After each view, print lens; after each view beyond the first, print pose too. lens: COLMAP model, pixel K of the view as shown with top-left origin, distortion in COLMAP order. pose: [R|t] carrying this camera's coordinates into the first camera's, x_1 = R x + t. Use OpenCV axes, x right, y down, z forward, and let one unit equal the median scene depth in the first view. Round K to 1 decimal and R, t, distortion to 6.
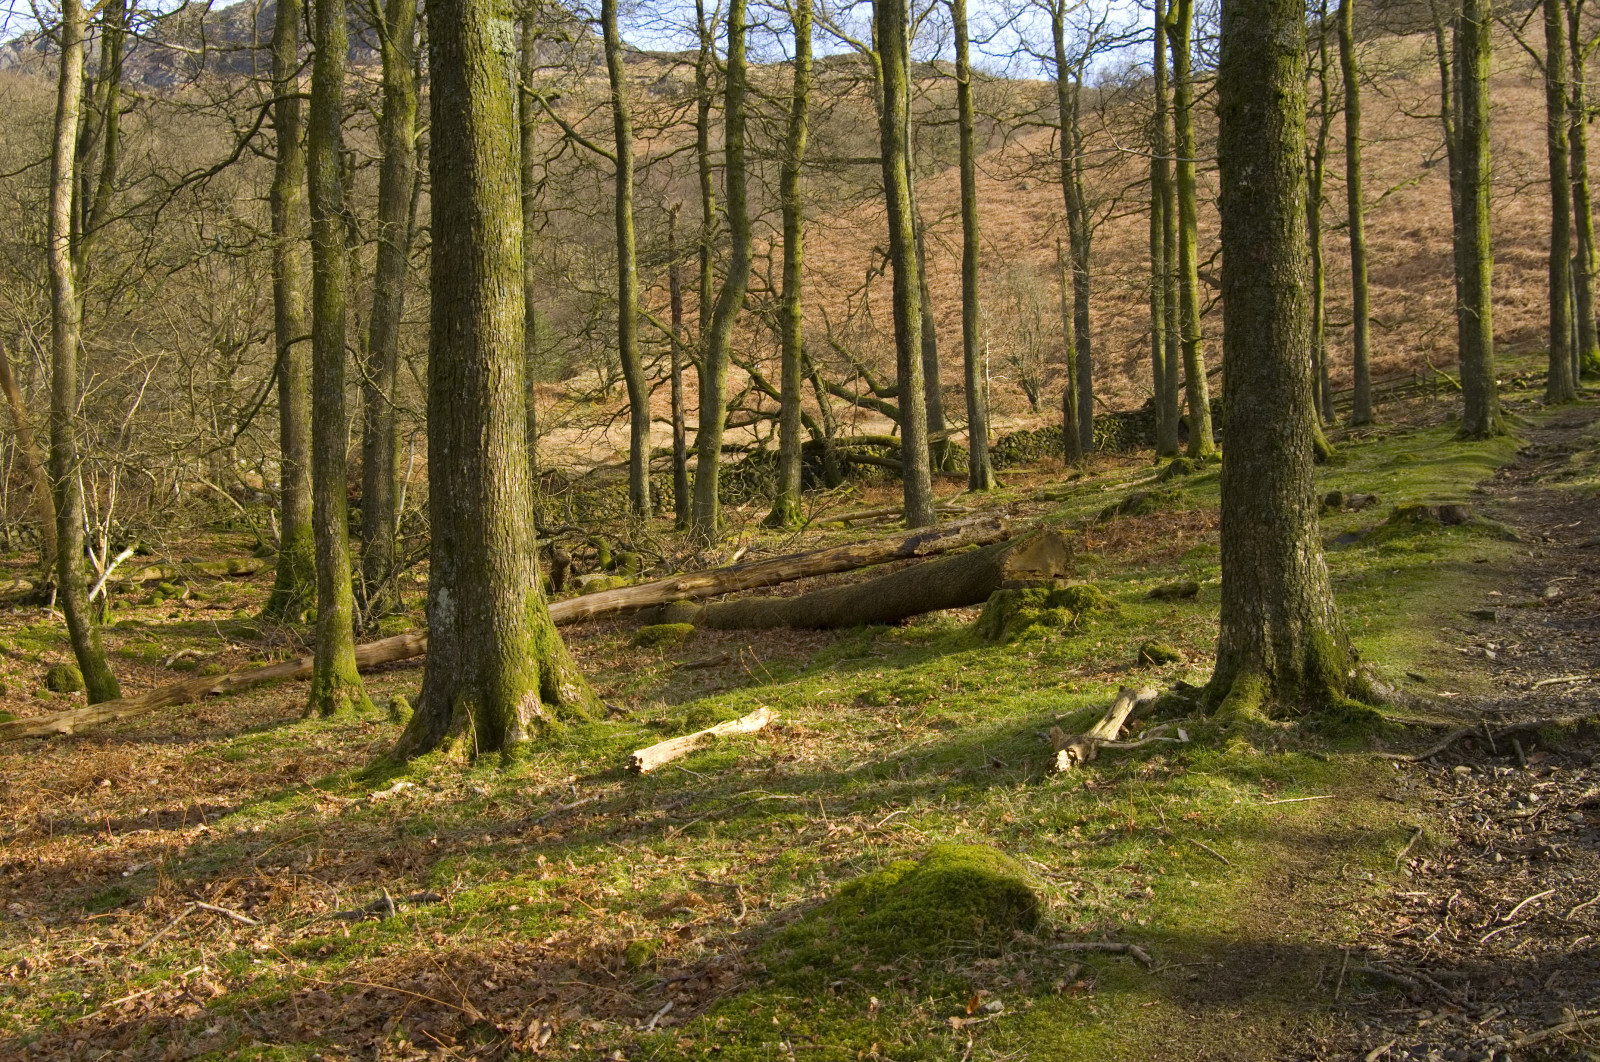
lens RADIAL K [[1890.6, 0, 816.5], [0, 1890.6, 541.0], [0, 0, 1]] dist [-0.081325, 0.000000]
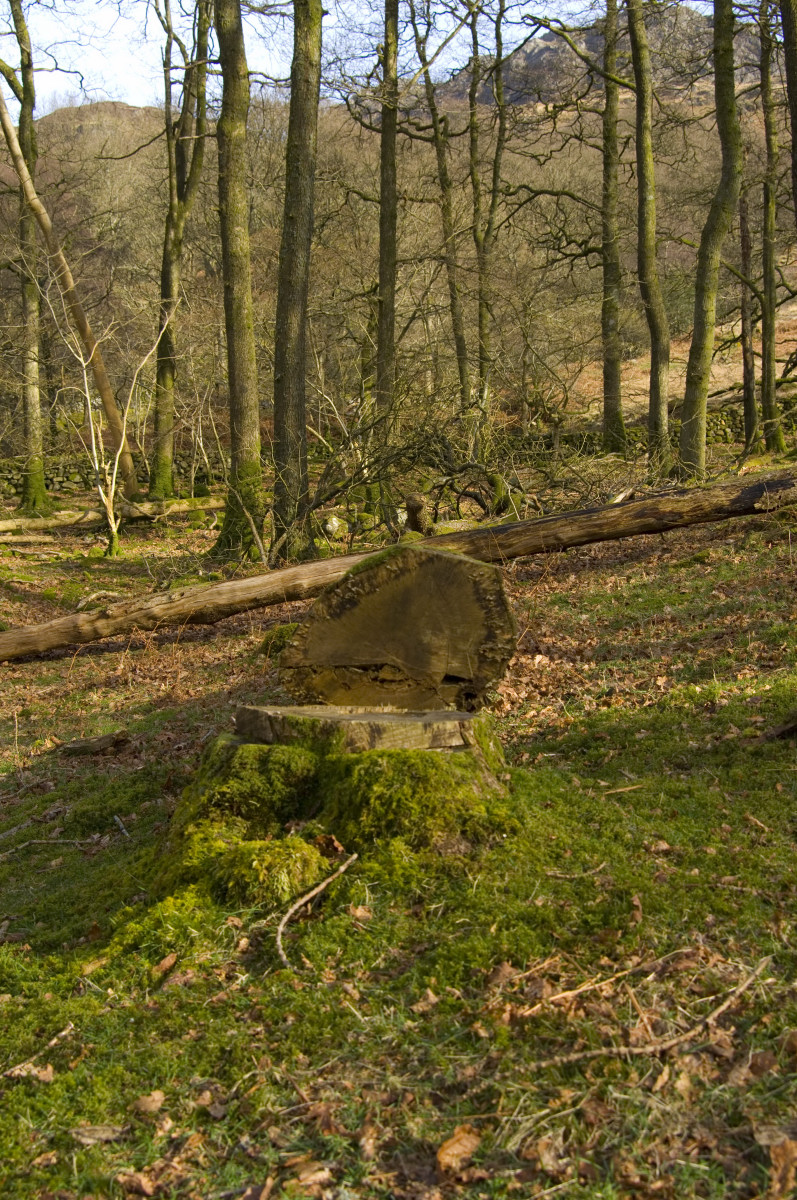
lens RADIAL K [[1418.0, 0, 437.6], [0, 1418.0, 632.9], [0, 0, 1]] dist [-0.081325, 0.000000]
pose [[0.934948, 0.031680, -0.353366, 0.128330], [0.012359, 0.992492, 0.121680, -0.012887], [0.354568, -0.118131, 0.927538, 0.452385]]
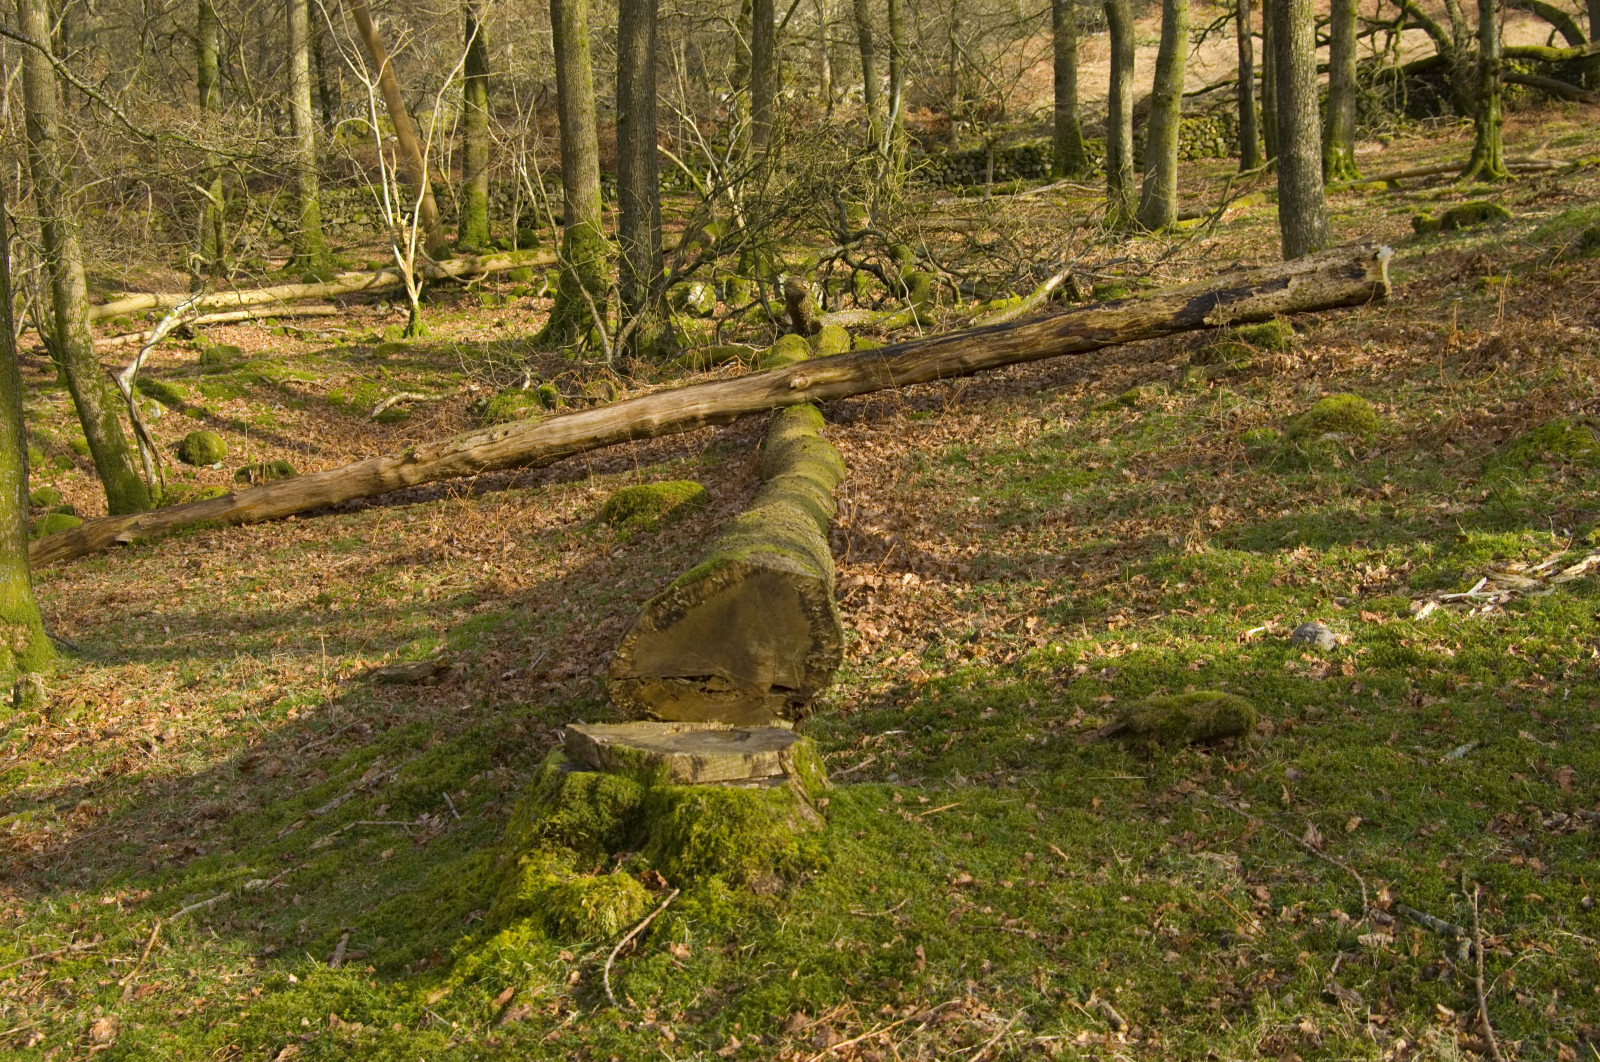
lens RADIAL K [[1890.6, 0, 844.6], [0, 1890.6, 539.3], [0, 0, 1]] dist [-0.081325, 0.000000]
pose [[0.934851, 0.049788, -0.351533, 0.154018], [0.022912, 0.979595, 0.199673, -0.046181], [0.354301, -0.194719, 0.914634, 0.411978]]
